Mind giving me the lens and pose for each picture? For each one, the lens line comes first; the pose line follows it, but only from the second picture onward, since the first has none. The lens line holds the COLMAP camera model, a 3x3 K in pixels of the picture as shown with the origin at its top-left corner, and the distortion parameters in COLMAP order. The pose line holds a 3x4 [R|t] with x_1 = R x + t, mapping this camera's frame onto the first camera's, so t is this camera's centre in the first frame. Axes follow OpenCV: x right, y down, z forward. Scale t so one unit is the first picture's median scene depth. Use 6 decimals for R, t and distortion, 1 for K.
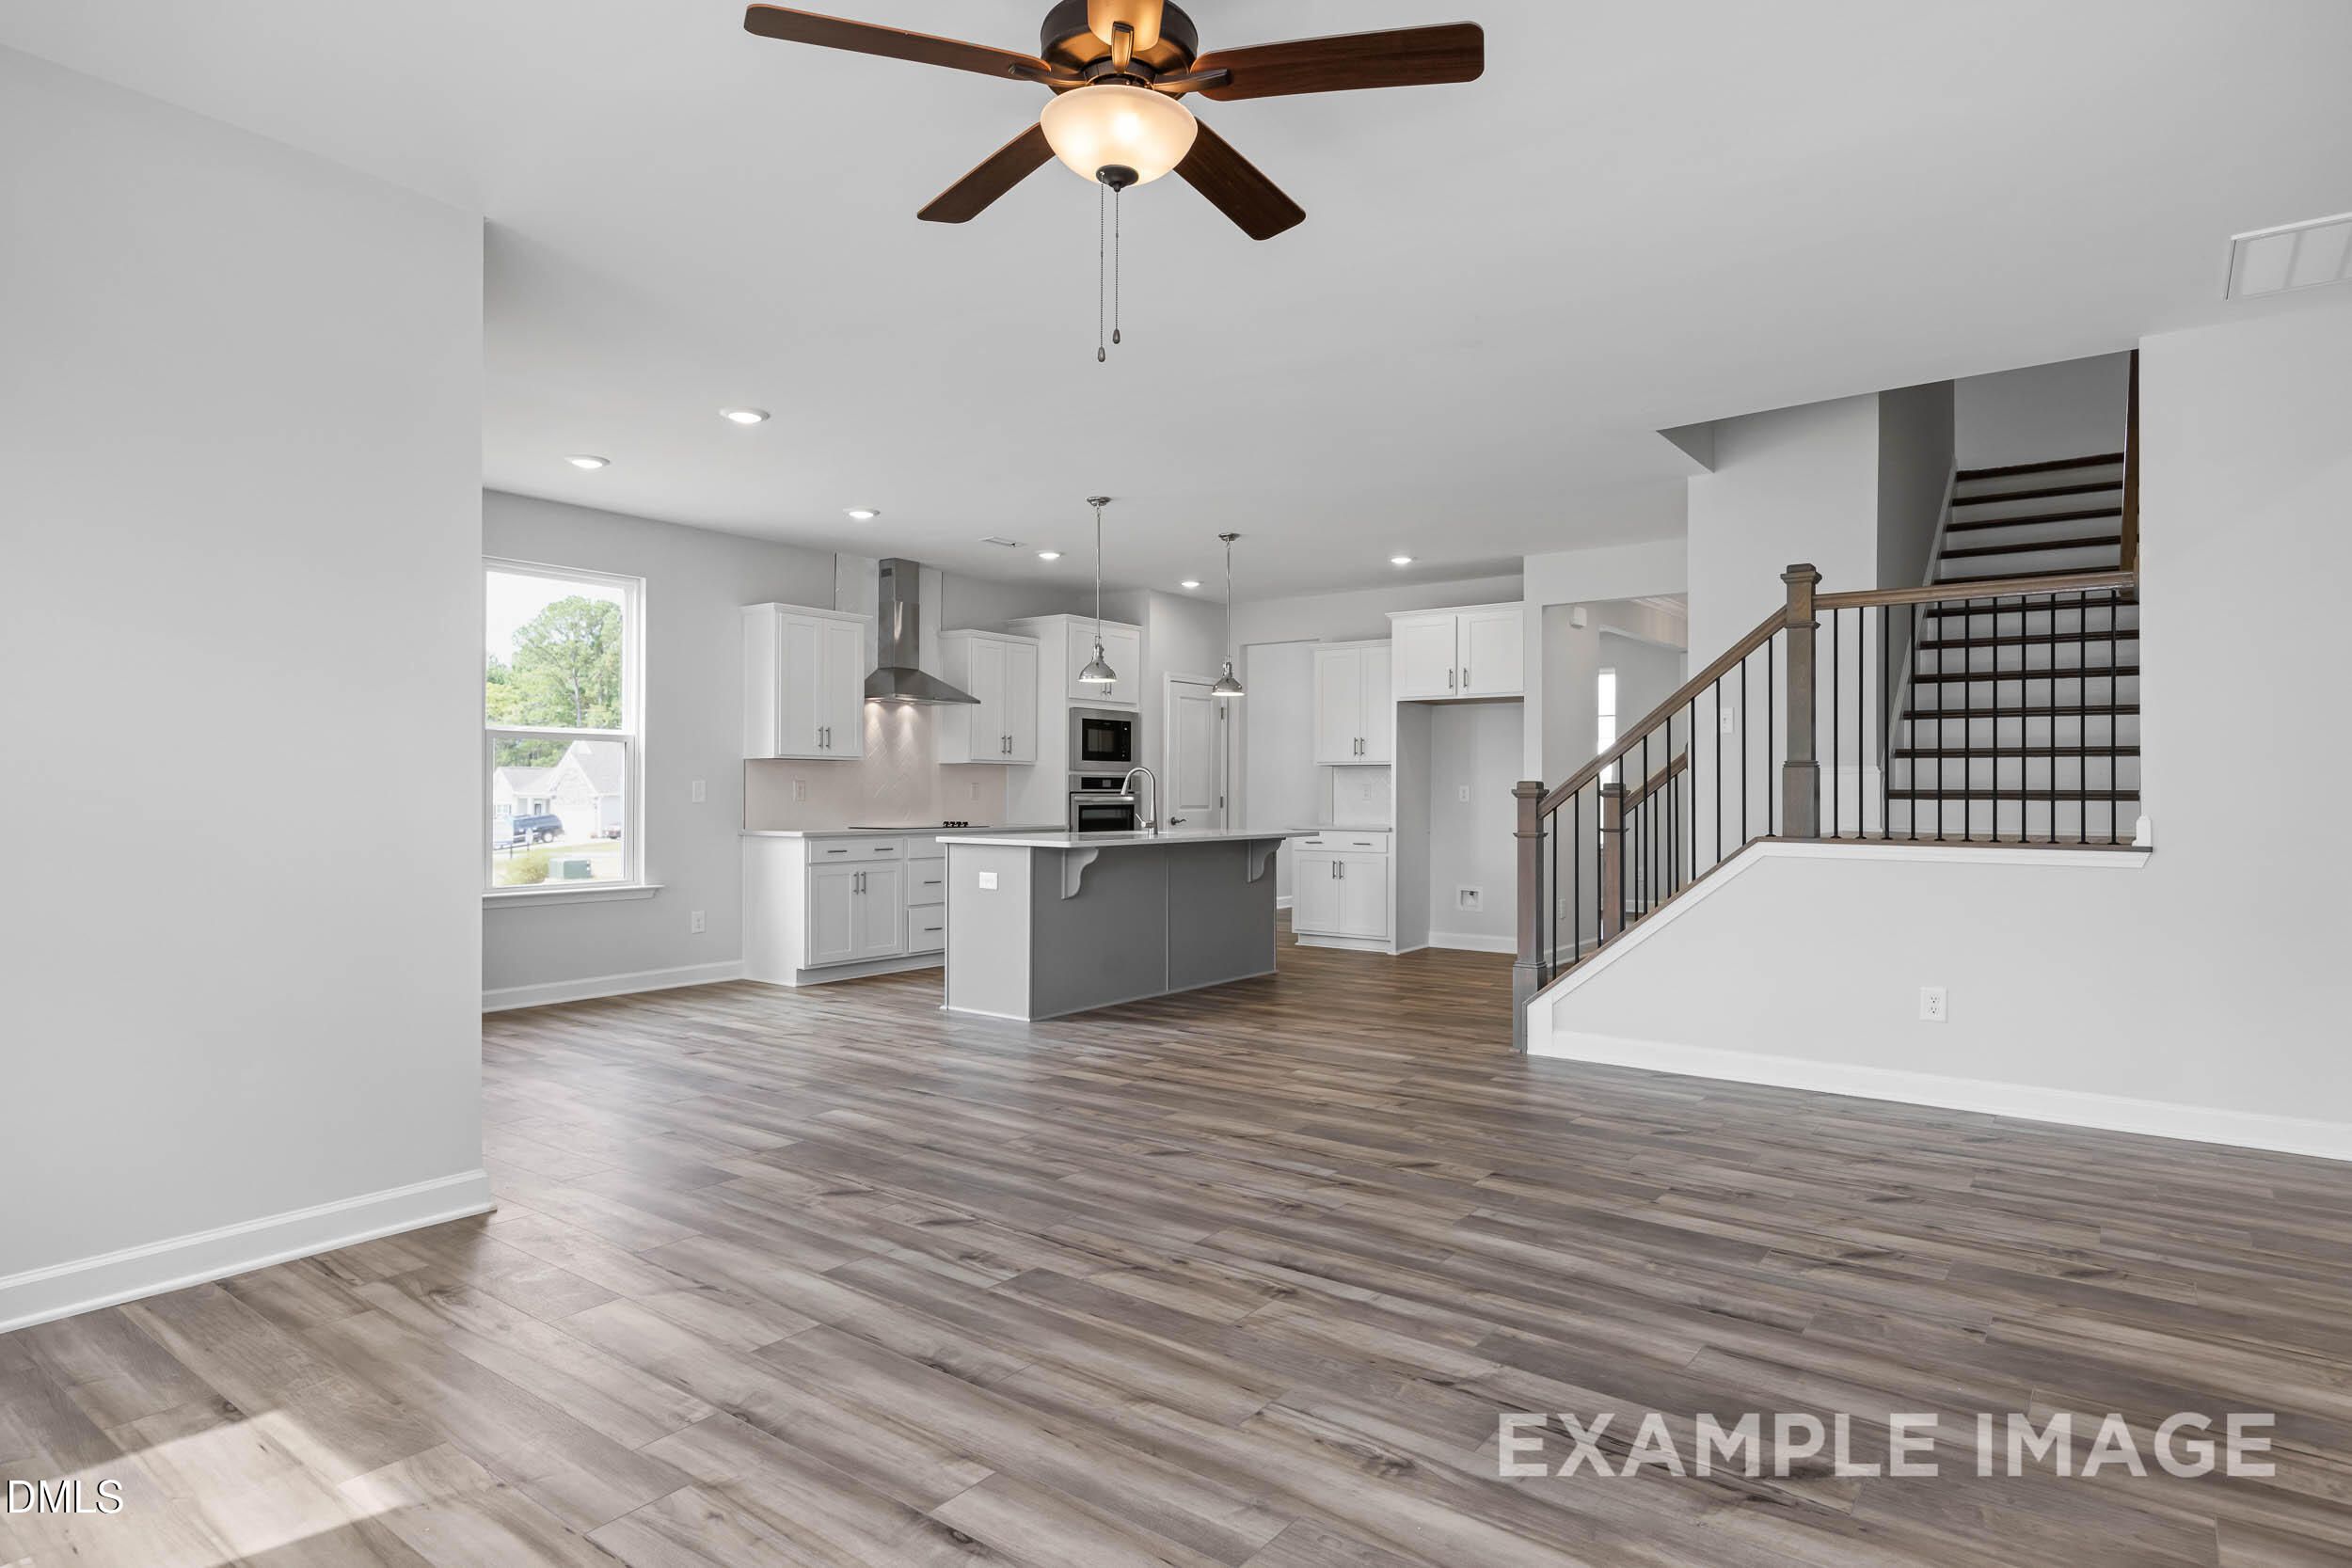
lens RADIAL K [[1297.8, 0, 1202.8], [0, 1297.8, 784.7], [0, 0, 1]] dist [-0.003489, -0.000305]
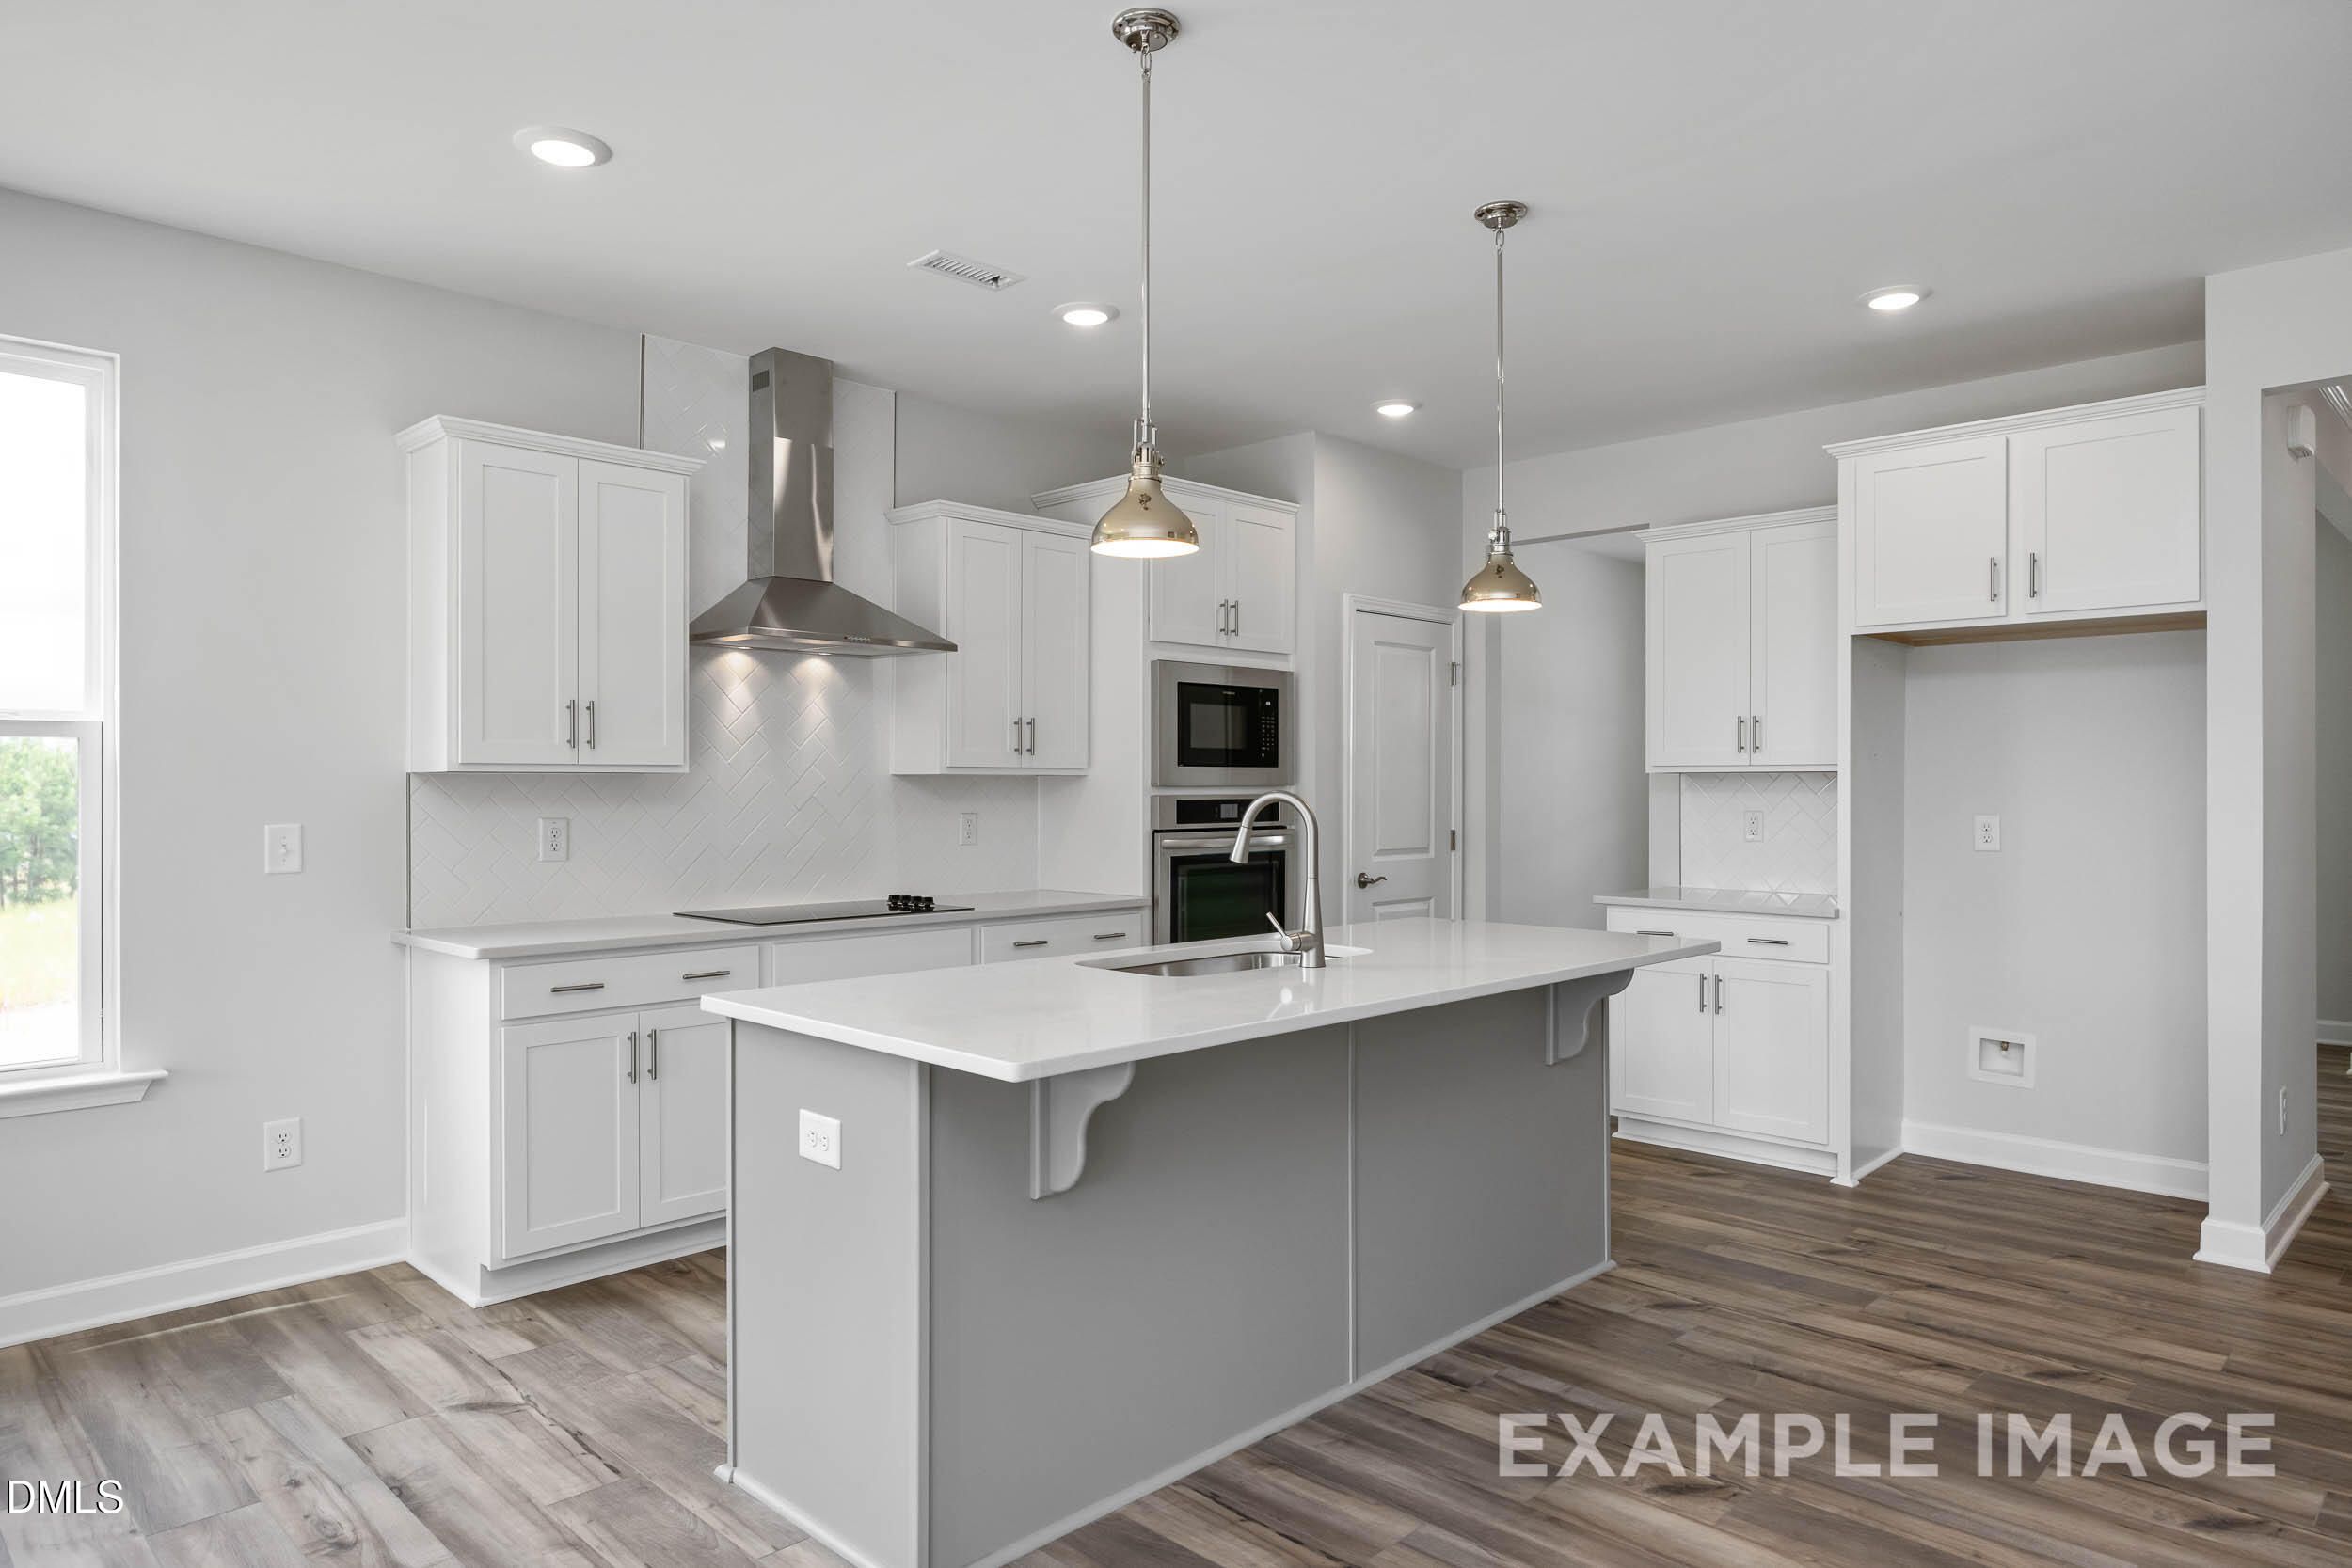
lens RADIAL K [[1443.7, 0, 1176.0], [0, 1443.7, 784.0], [0, 0, 1]] dist [-0.010018, -0.001226]
pose [[0.989187, -0.003261, -0.146626, -0.014923], [0.003818, 0.999987, 0.003520, -0.016764], [0.146612, -0.004042, 0.989186, 0.544954]]
